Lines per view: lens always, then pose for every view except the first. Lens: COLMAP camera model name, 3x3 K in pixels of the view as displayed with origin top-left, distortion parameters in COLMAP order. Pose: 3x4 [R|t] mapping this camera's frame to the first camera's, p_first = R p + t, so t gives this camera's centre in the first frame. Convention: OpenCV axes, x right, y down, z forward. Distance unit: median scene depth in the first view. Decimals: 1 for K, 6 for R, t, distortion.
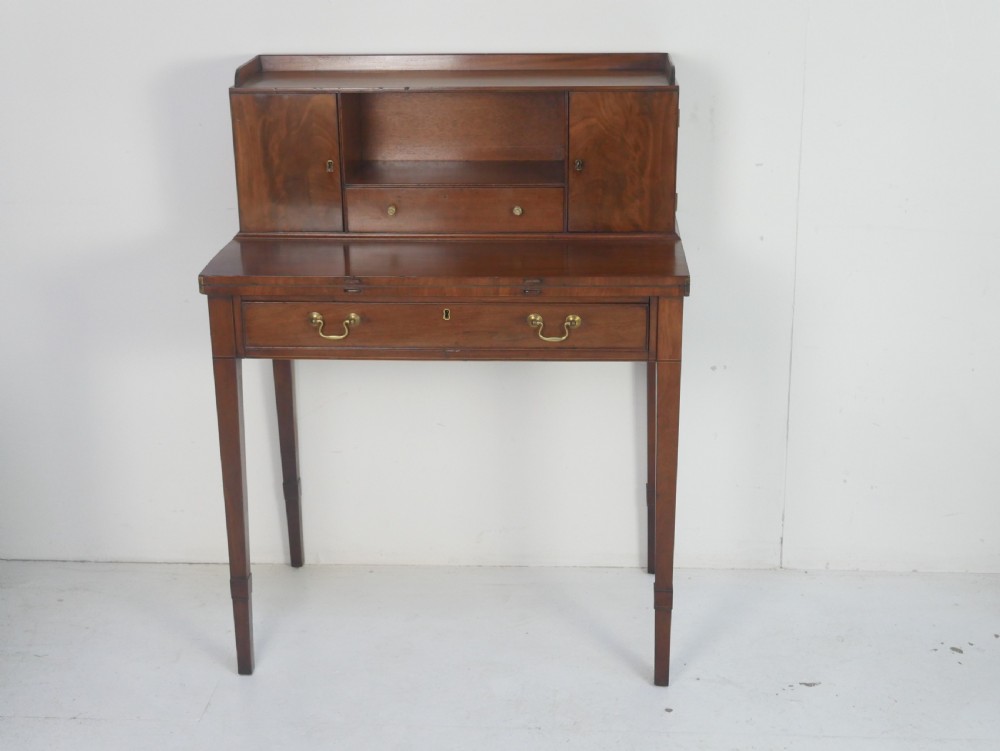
lens RADIAL K [[1457.2, 0, 519.5], [0, 1457.2, 373.9], [0, 0, 1]] dist [0.006560, -0.052243]
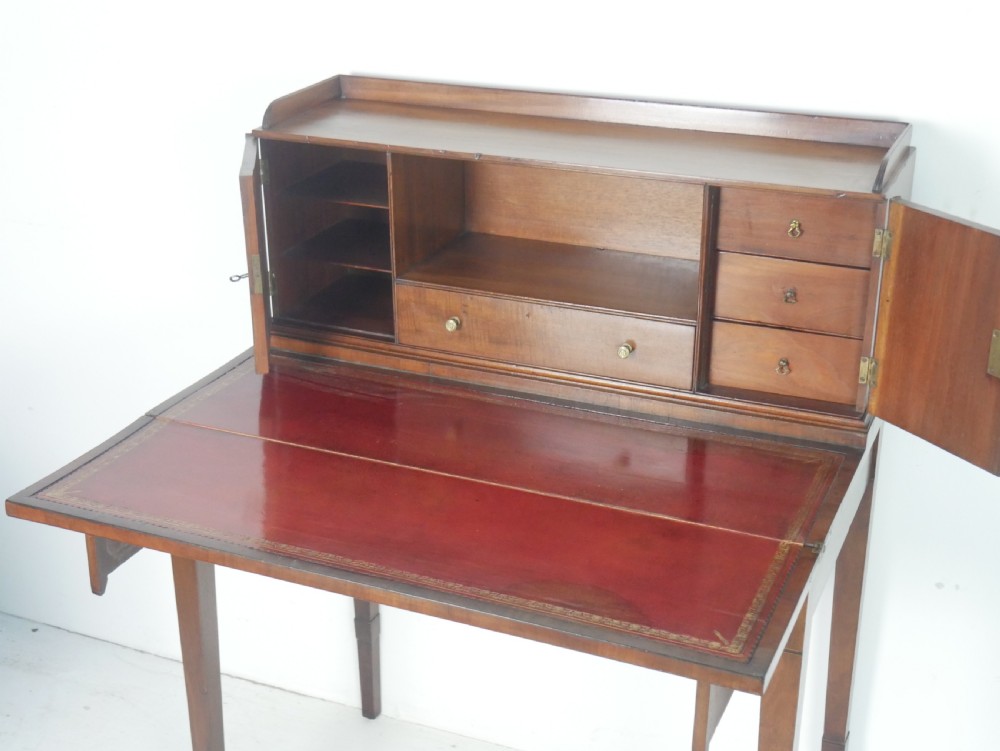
lens RADIAL K [[1403.8, 0, 521.7], [0, 1403.8, 374.5], [0, 0, 1]] dist [0.007237, -0.053898]
pose [[0.942372, 0.145176, -0.301427, 0.151107], [-0.123412, 0.988253, 0.090139, -0.154117], [0.310972, -0.047745, 0.949219, 0.372741]]
